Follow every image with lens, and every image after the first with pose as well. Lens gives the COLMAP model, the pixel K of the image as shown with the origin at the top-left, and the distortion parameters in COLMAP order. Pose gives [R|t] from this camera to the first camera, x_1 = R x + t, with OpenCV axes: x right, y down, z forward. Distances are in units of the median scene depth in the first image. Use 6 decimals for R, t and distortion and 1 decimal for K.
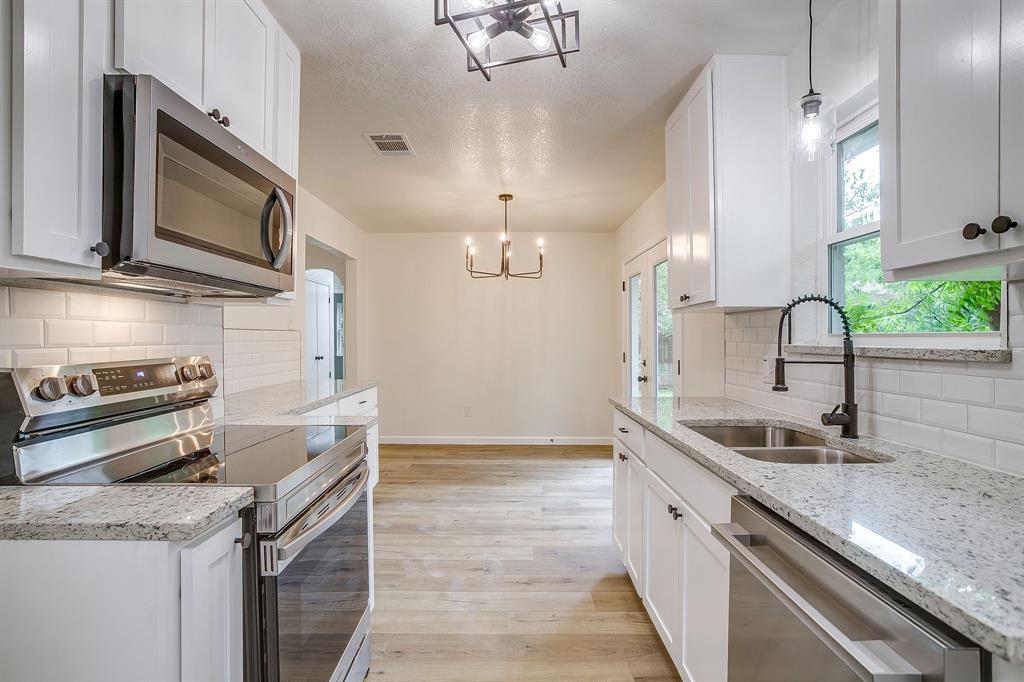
lens RADIAL K [[506.7, 0, 498.7], [0, 506.7, 341.1], [0, 0, 1]] dist [-0.073843, 0.032339]
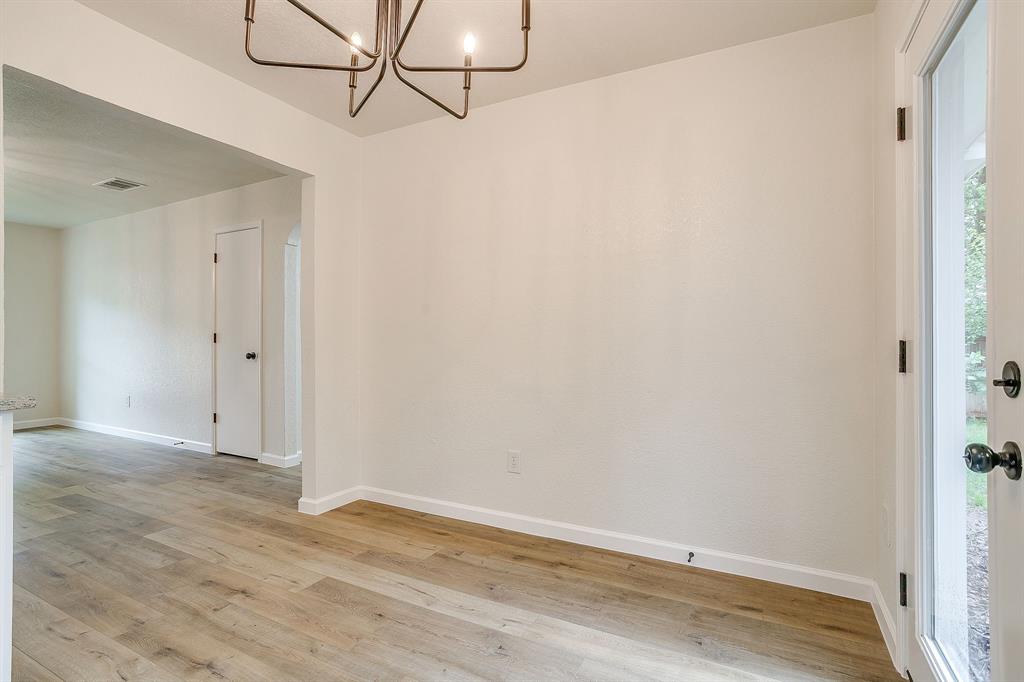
lens RADIAL K [[505.9, 0, 507.7], [0, 505.9, 338.8], [0, 0, 1]] dist [-0.057518, 0.031814]
pose [[0.891453, -0.000391, -0.453113, 0.313159], [-0.004971, 0.999931, -0.010643, 0.050484], [0.453085, 0.011740, 0.891390, 1.141760]]
